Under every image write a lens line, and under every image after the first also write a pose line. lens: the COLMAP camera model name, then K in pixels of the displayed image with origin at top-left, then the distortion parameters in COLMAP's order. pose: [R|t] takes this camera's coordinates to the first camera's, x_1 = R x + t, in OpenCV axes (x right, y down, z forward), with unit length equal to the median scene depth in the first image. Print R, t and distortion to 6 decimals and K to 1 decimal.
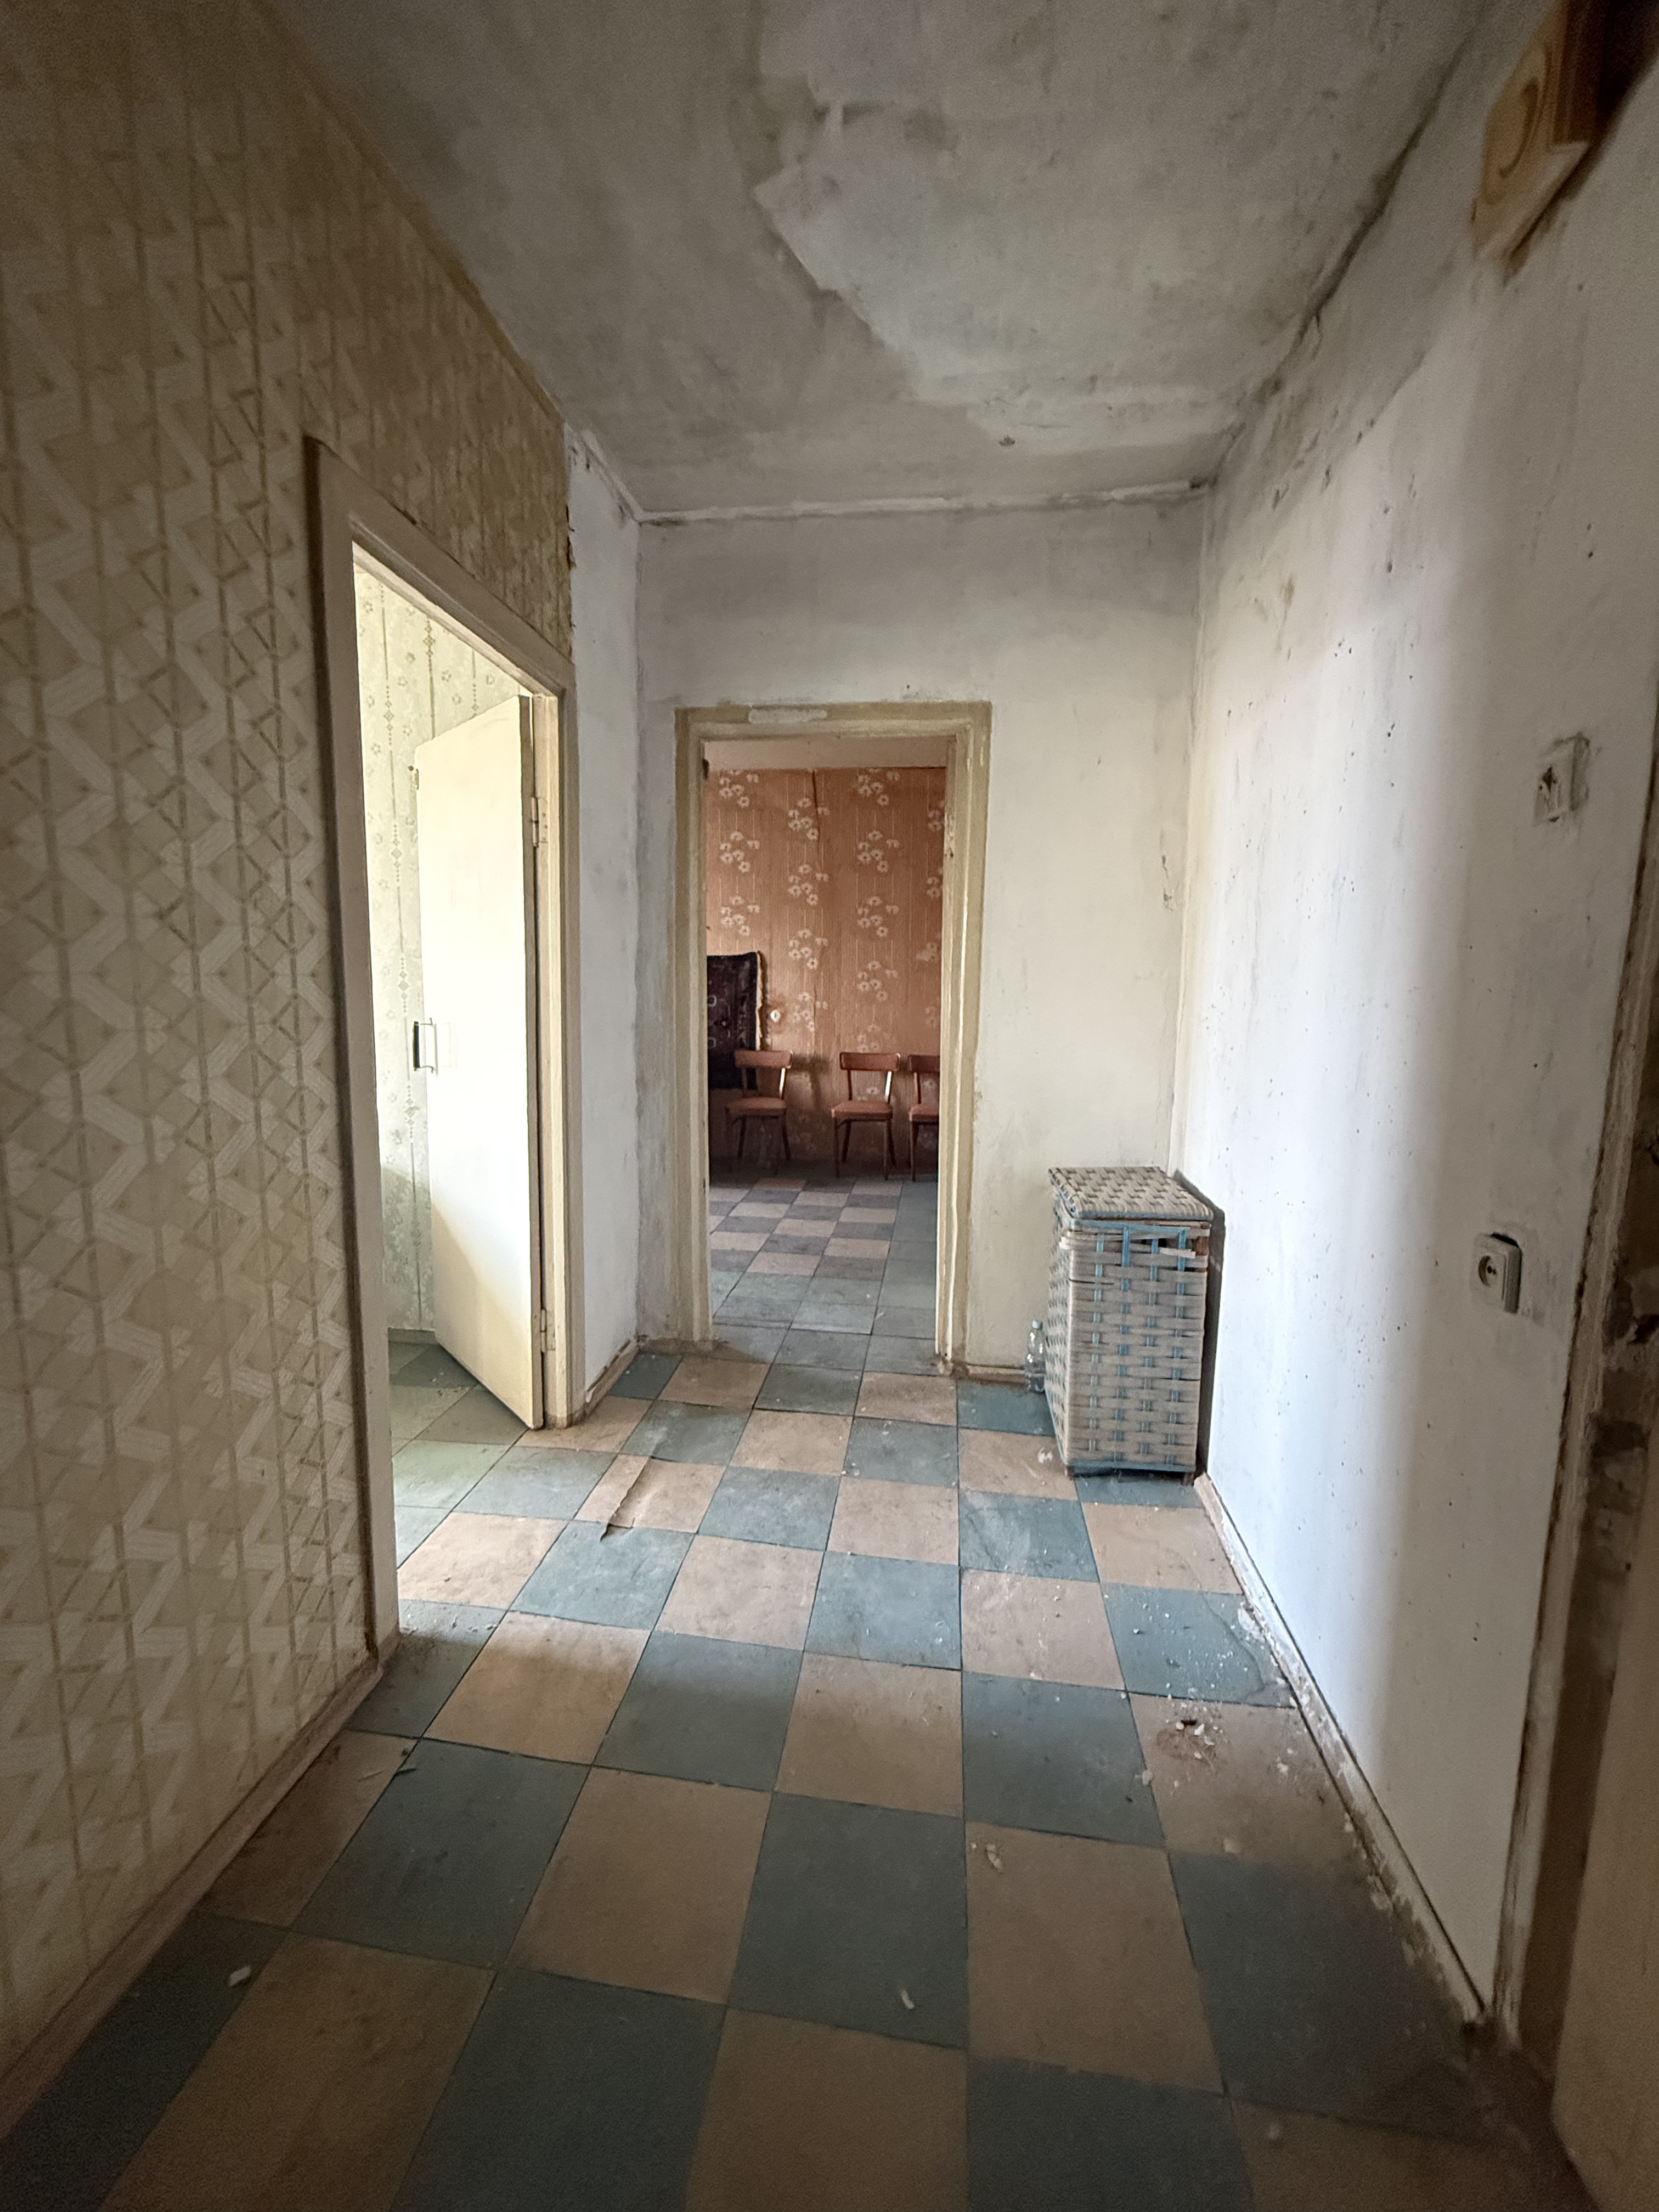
lens RADIAL K [[879.3, 0, 829.5], [0, 879.3, 1106.0], [0, 0, 1]] dist [-0.001663, 0.000560]
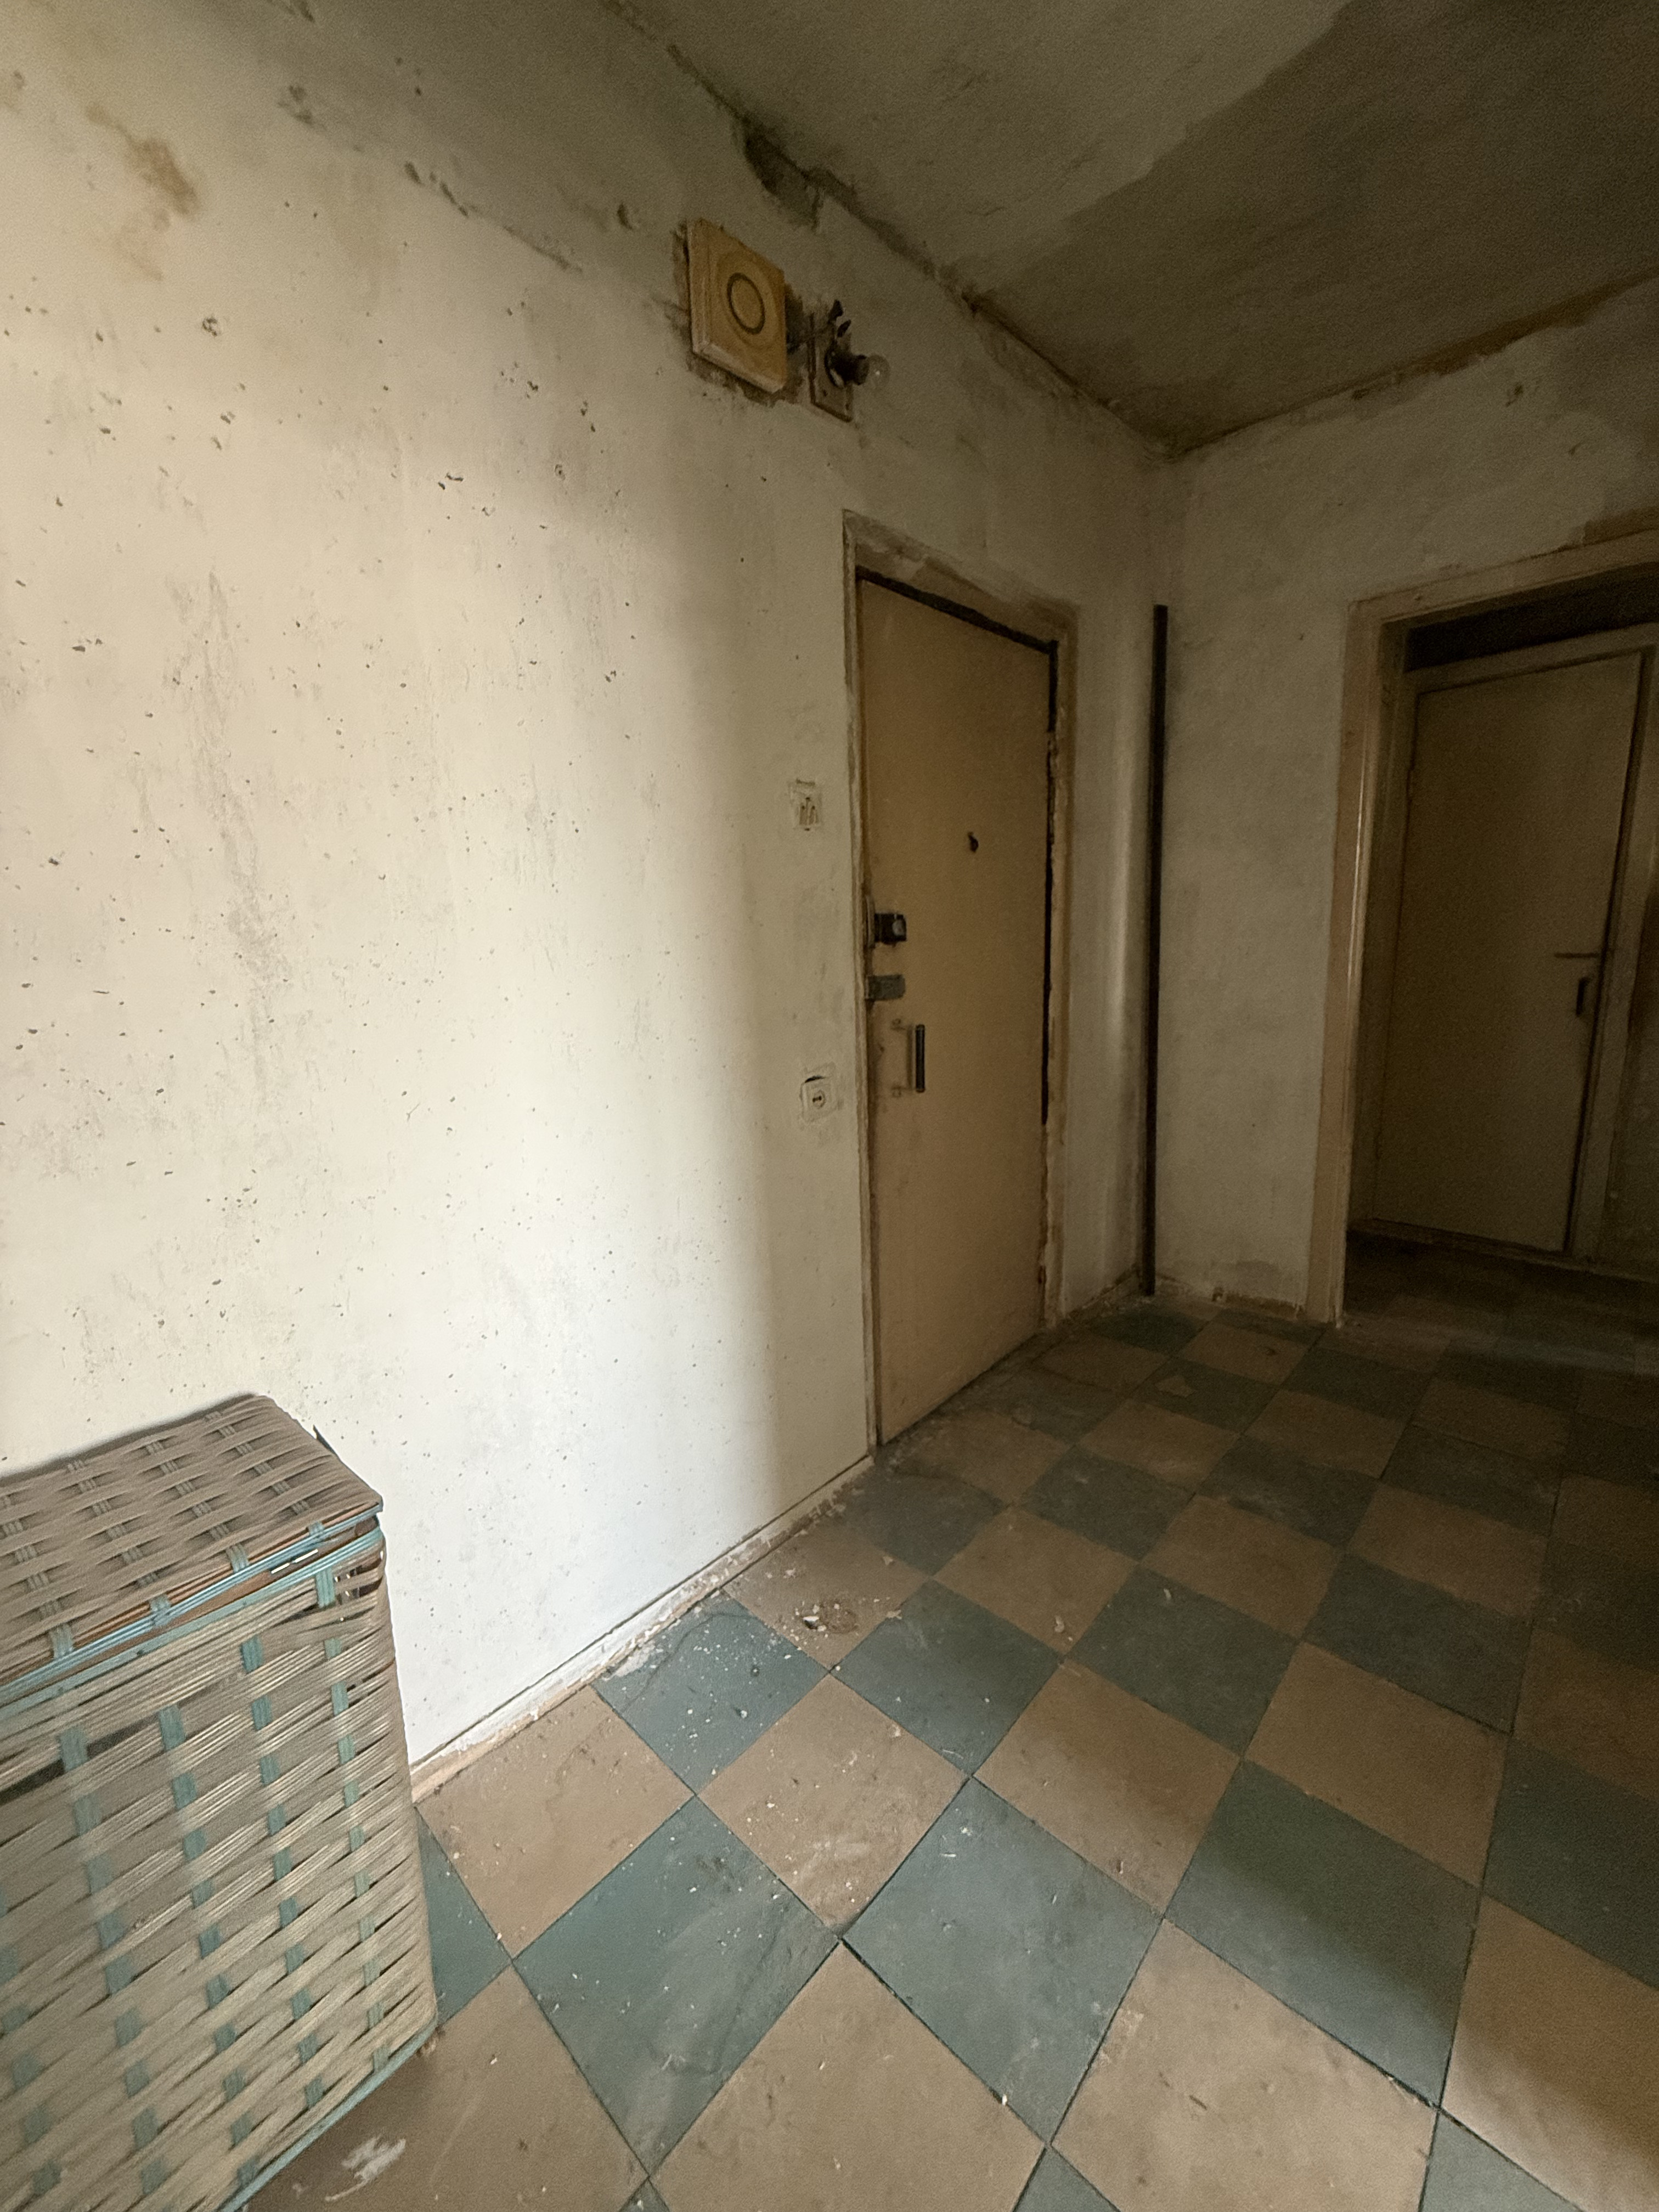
lens RADIAL K [[879.3, 0, 829.5], [0, 879.3, 1106.0], [0, 0, 1]] dist [-0.001663, 0.000560]
pose [[-0.814859, -0.101023, 0.570788, -0.150914], [0.106960, 0.941583, 0.319346, -0.226792], [-0.569705, 0.321273, -0.756452, 1.532741]]
